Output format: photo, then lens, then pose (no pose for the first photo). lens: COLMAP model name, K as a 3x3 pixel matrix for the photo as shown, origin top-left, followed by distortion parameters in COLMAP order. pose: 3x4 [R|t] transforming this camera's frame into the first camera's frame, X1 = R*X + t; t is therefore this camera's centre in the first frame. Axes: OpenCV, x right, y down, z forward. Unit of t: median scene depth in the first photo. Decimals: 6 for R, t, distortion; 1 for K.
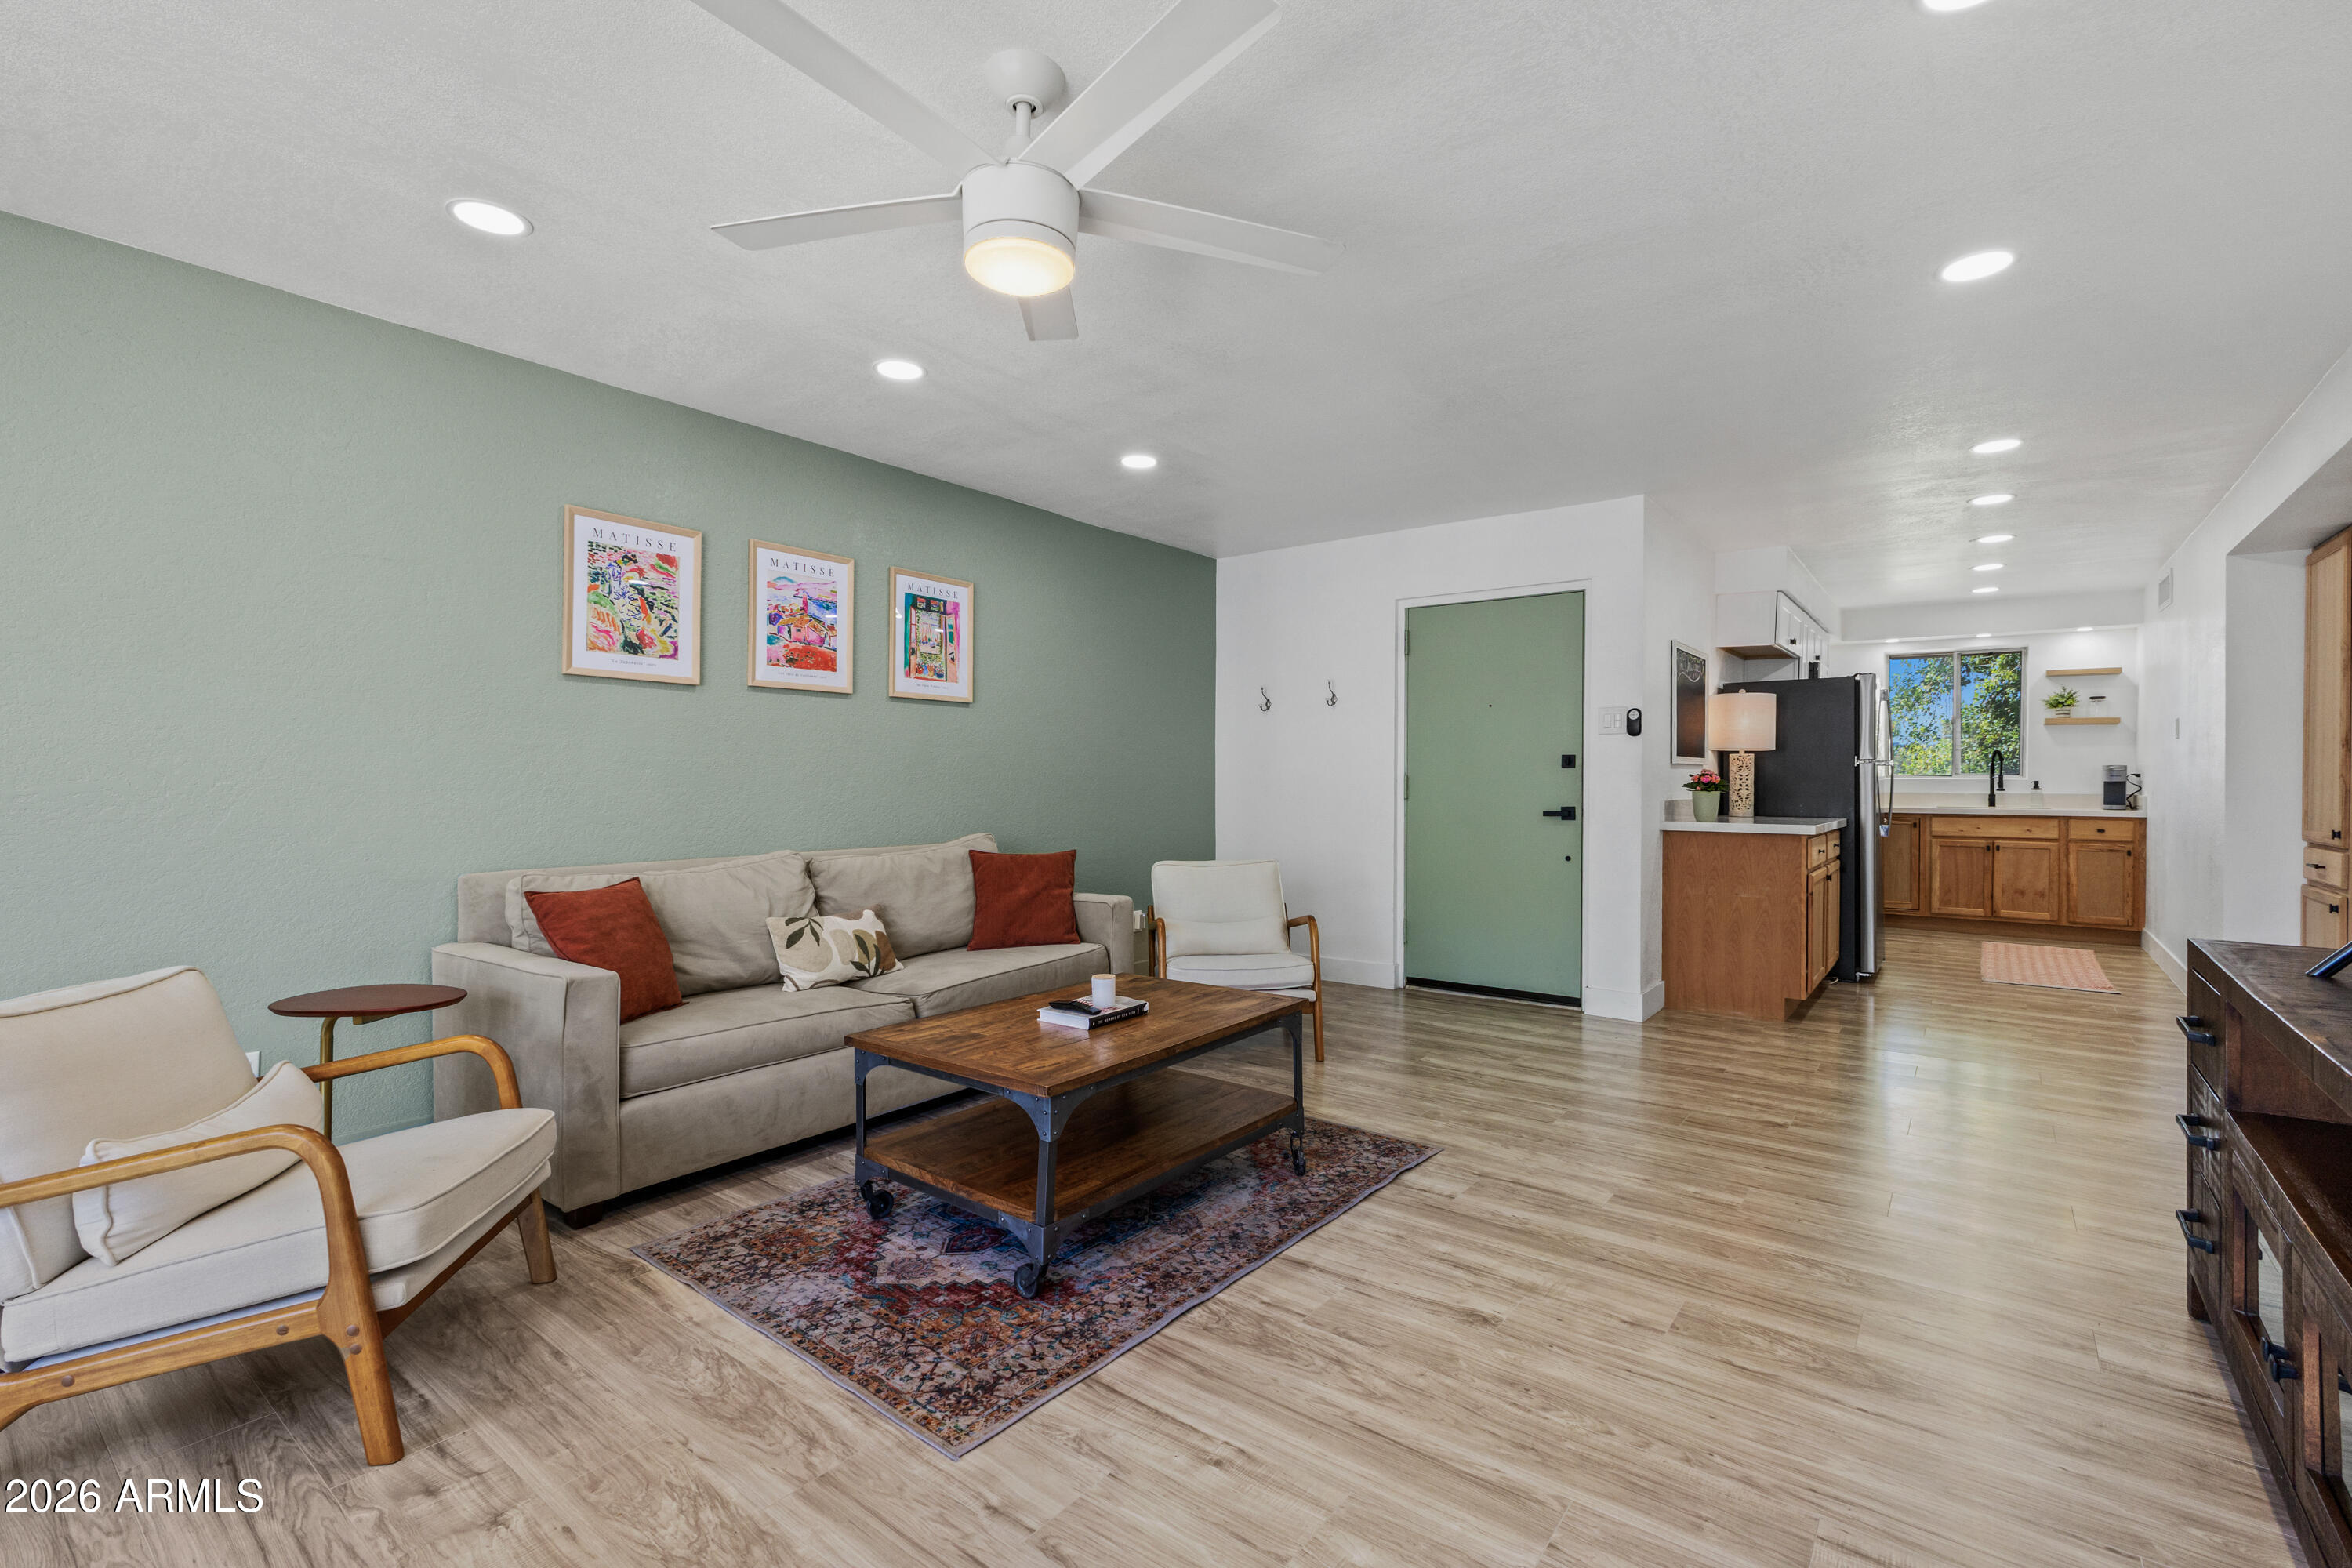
lens RADIAL K [[1031.0, 0, 1187.2], [0, 1031.0, 789.0], [0, 0, 1]] dist [-0.002521, 0.004138]
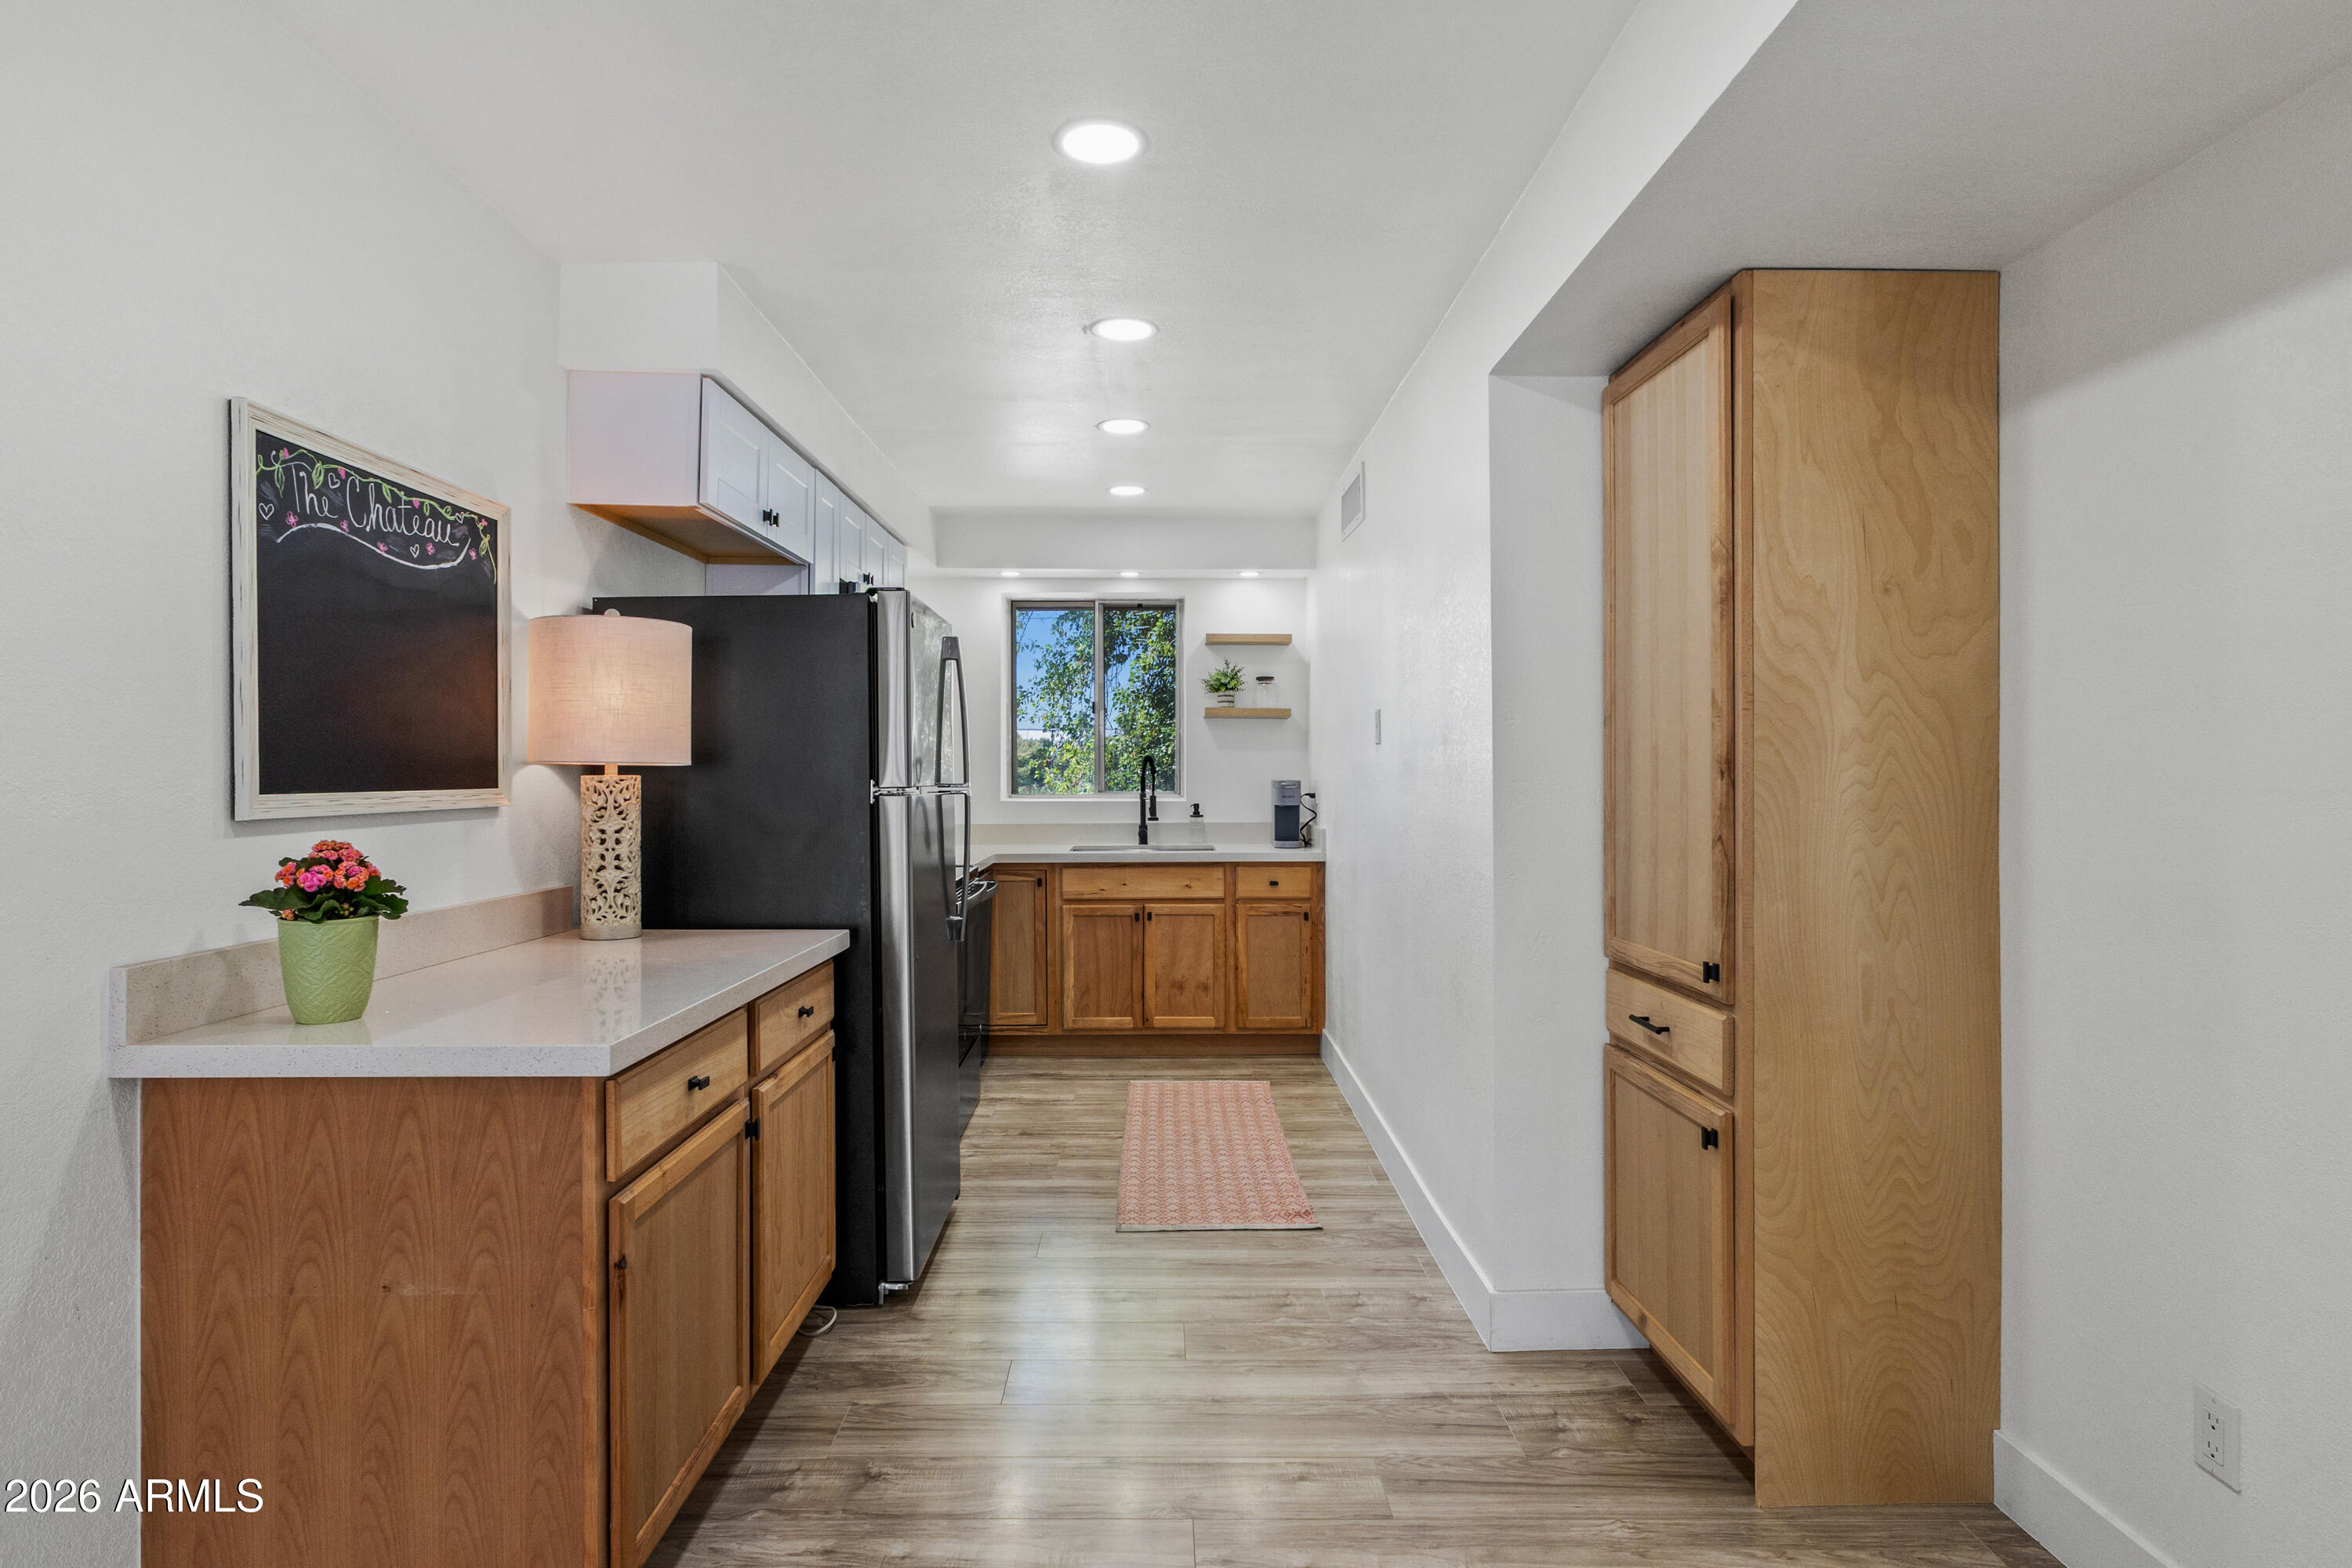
lens RADIAL K [[1291.7, 0, 1146.6], [0, 1291.7, 770.9], [0, 0, 1]] dist [0.001749, 0.000975]
pose [[0.795575, -0.004518, 0.605838, 0.574268], [0.012572, 0.999880, -0.009053, -0.040587], [-0.605725, 0.014819, 0.795536, 0.697039]]
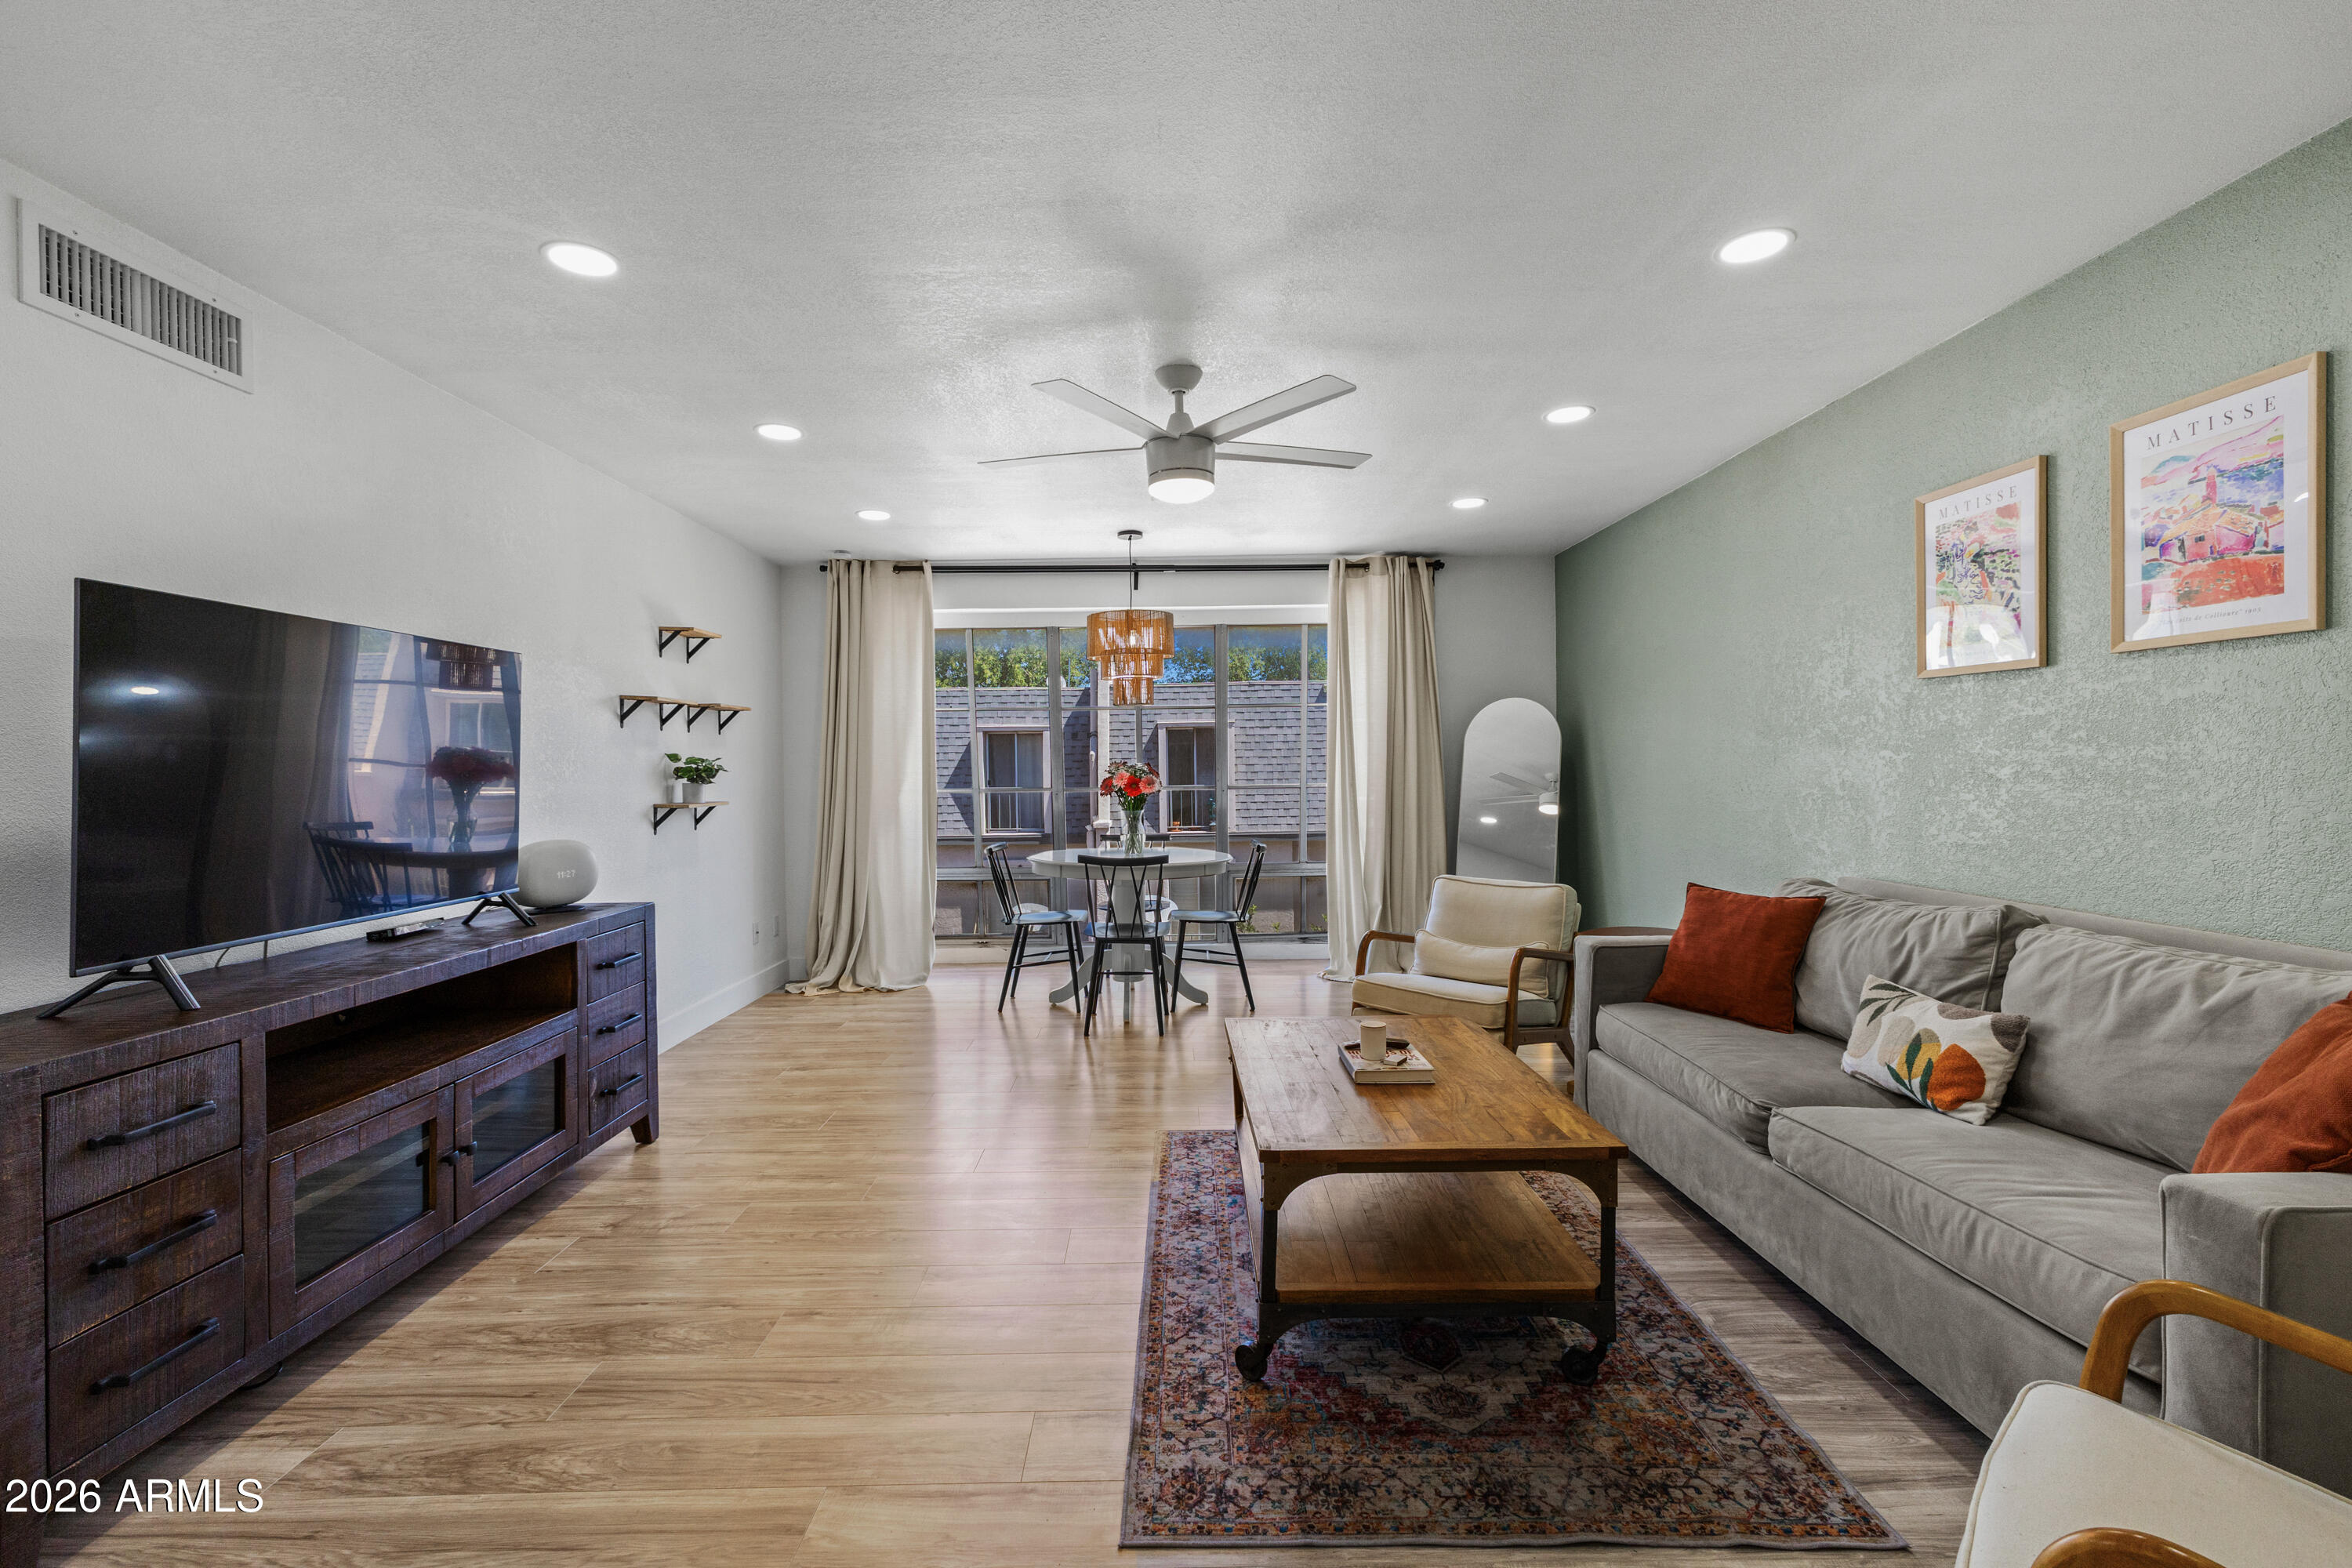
lens RADIAL K [[1031.0, 0, 1176.4], [0, 1031.0, 769.8], [0, 0, 1]] dist [-0.002521, 0.004138]
pose [[-0.785301, 0.009462, -0.619042, 0.409128], [0.003488, 0.999935, 0.010858, -0.034193], [0.619105, 0.006368, -0.785283, 1.072318]]
